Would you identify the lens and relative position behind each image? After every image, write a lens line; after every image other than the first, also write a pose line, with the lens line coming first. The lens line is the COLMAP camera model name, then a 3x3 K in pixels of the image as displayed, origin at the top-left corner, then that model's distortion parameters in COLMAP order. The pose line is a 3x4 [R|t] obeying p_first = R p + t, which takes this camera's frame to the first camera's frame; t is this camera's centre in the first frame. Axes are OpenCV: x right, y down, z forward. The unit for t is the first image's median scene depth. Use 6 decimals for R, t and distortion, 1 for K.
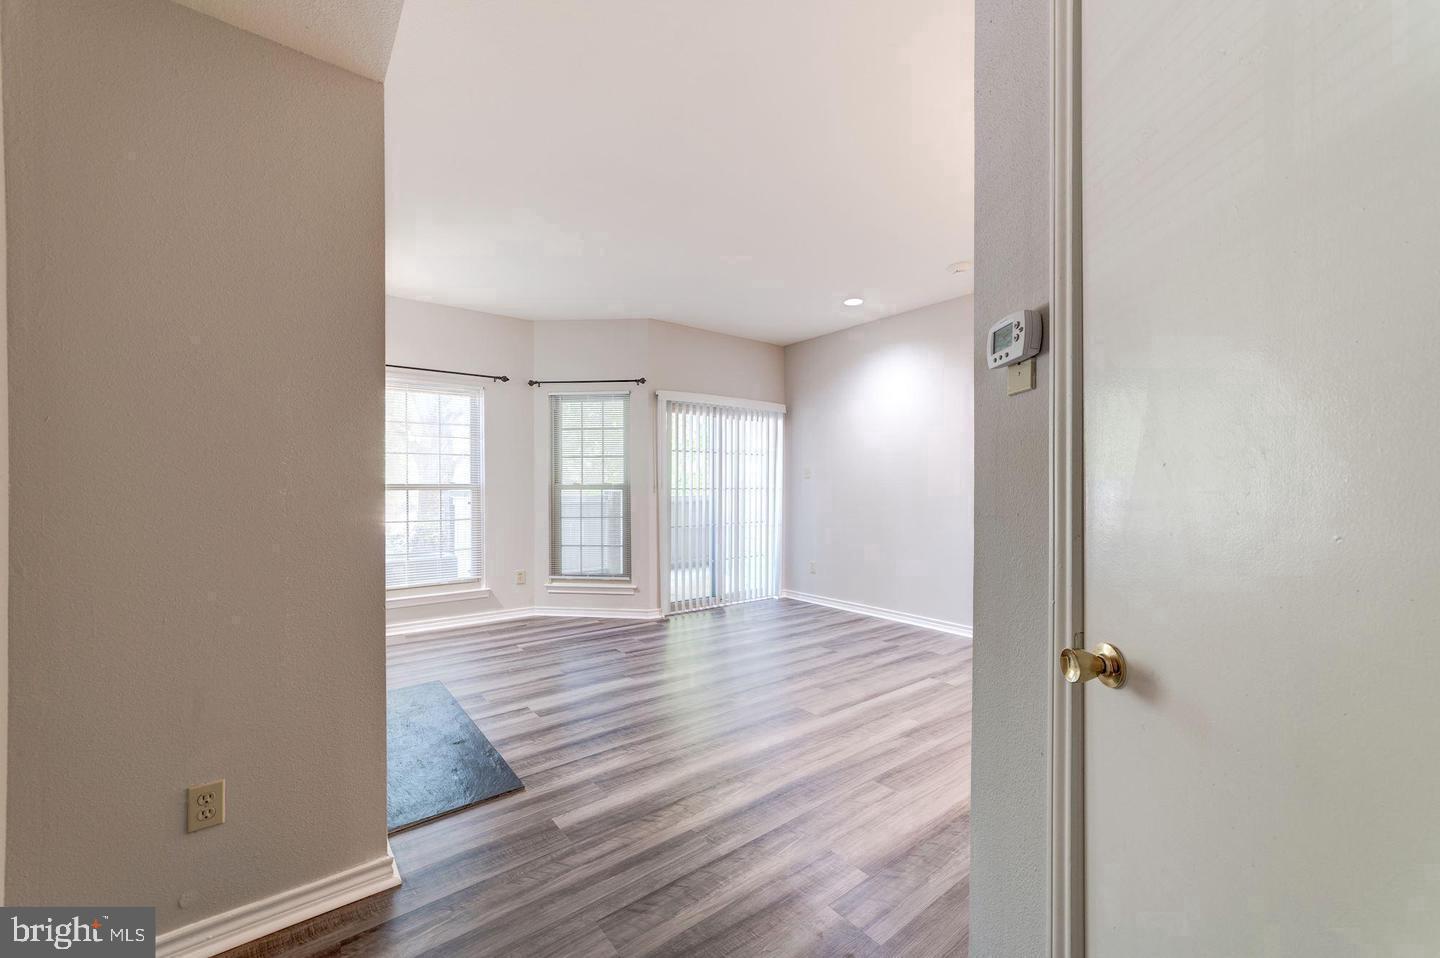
lens RADIAL K [[575.3, 0, 715.2], [0, 575.3, 486.5], [0, 0, 1]] dist [-0.001730, 0.000234]
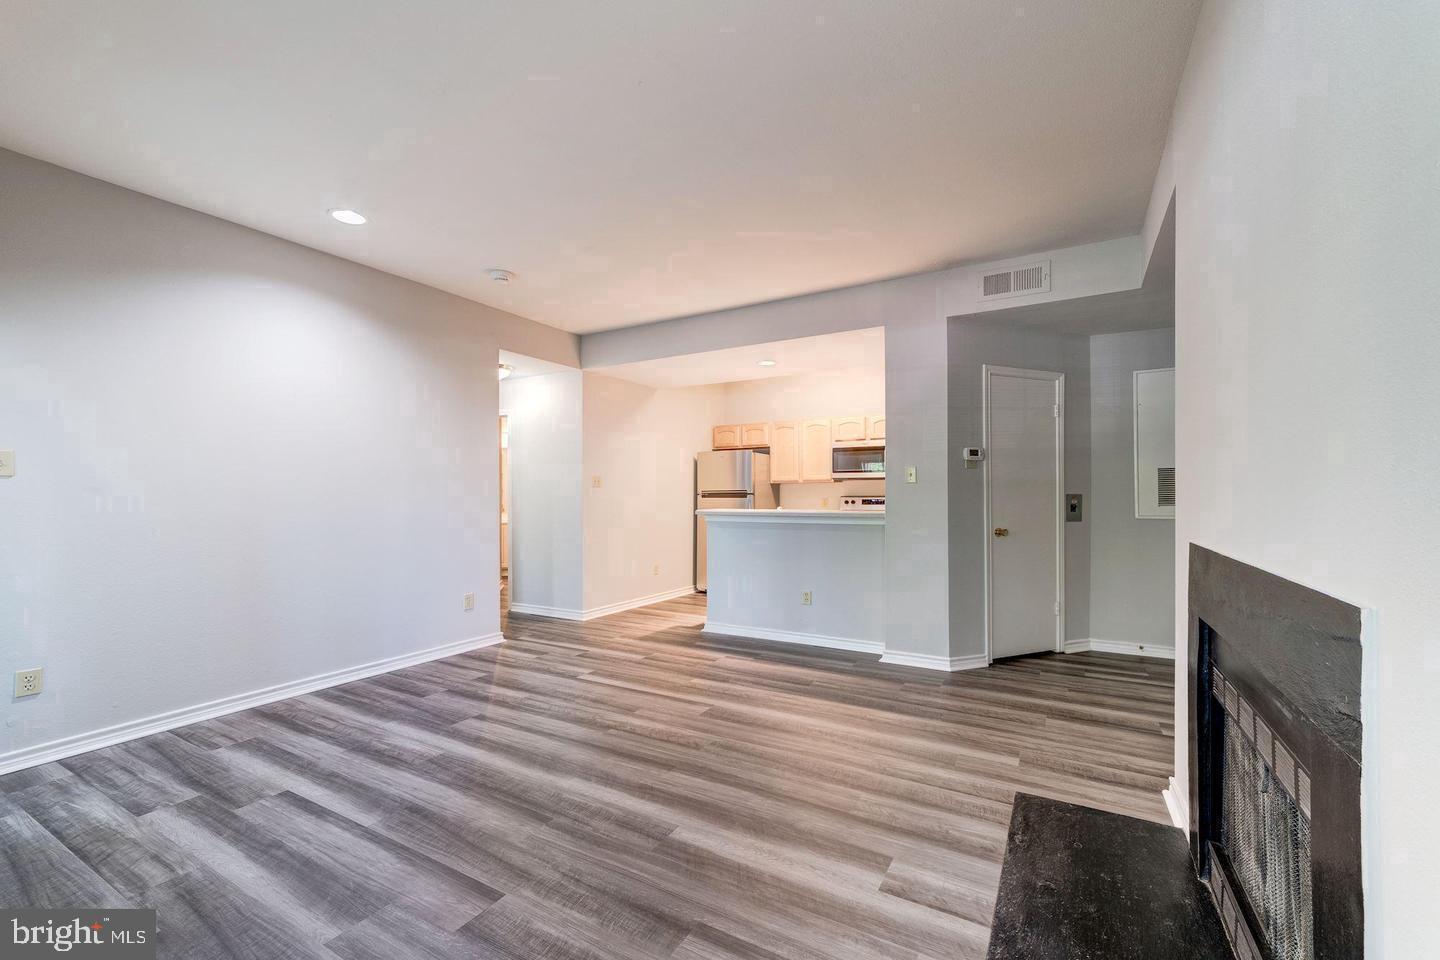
lens RADIAL K [[575.3, 0, 715.2], [0, 575.3, 487.5], [0, 0, 1]] dist [-0.001730, 0.000234]
pose [[-0.363293, 0.012742, 0.931588, -0.474680], [0.002365, 0.999916, -0.012754, 0.009810], [-0.931672, -0.002430, -0.363292, 0.820291]]
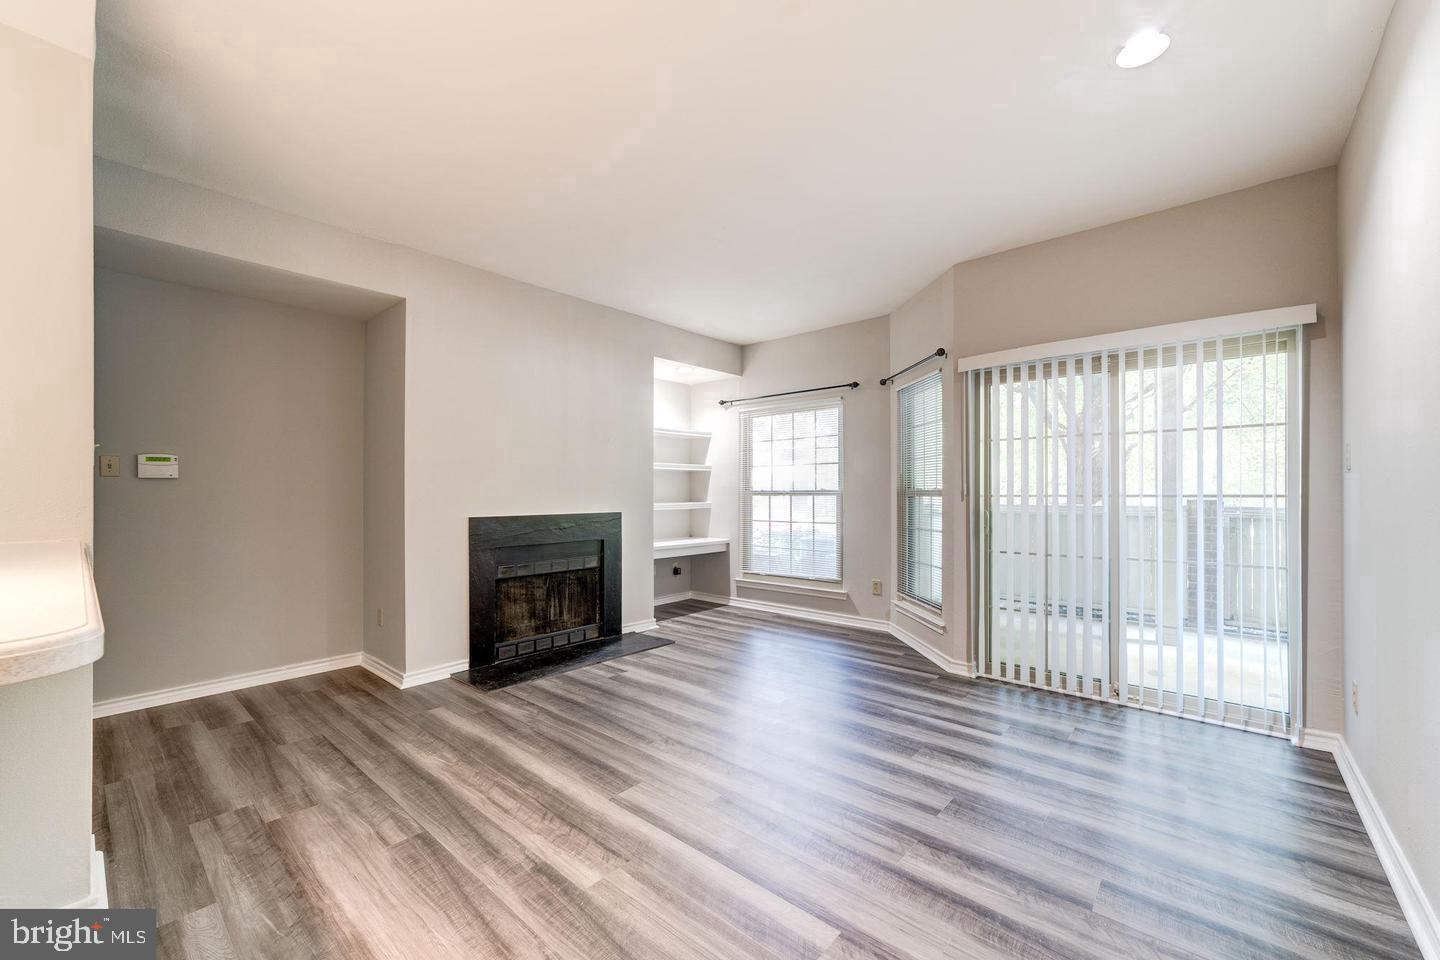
lens RADIAL K [[569.0, 0, 728.4], [0, 569.0, 489.1], [0, 0, 1]] dist [-0.001087, 0.000154]
pose [[0.190894, -0.007508, -0.981582, 0.561807], [0.000941, 0.999972, -0.007465, 0.001143], [0.981610, 0.000502, 0.190896, 0.600136]]
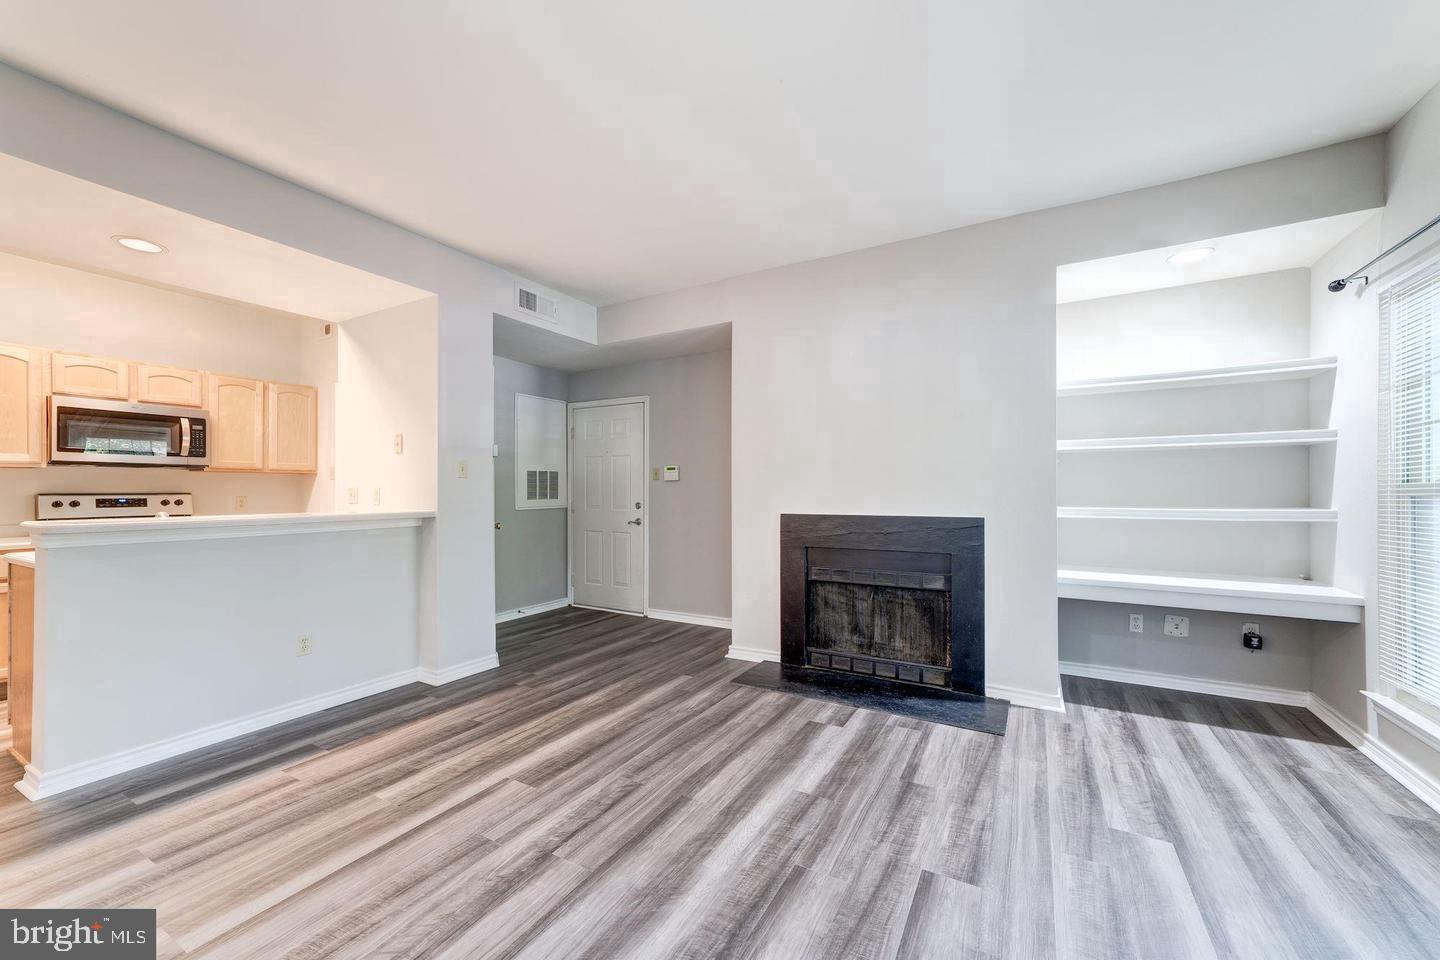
lens RADIAL K [[575.3, 0, 715.2], [0, 575.3, 487.5], [0, 0, 1]] dist [-0.001730, 0.000234]
pose [[-0.929405, -0.003500, -0.369045, 0.126186], [-0.000924, 0.999974, -0.007157, 0.003121], [0.369061, -0.006310, -0.929384, 1.096275]]
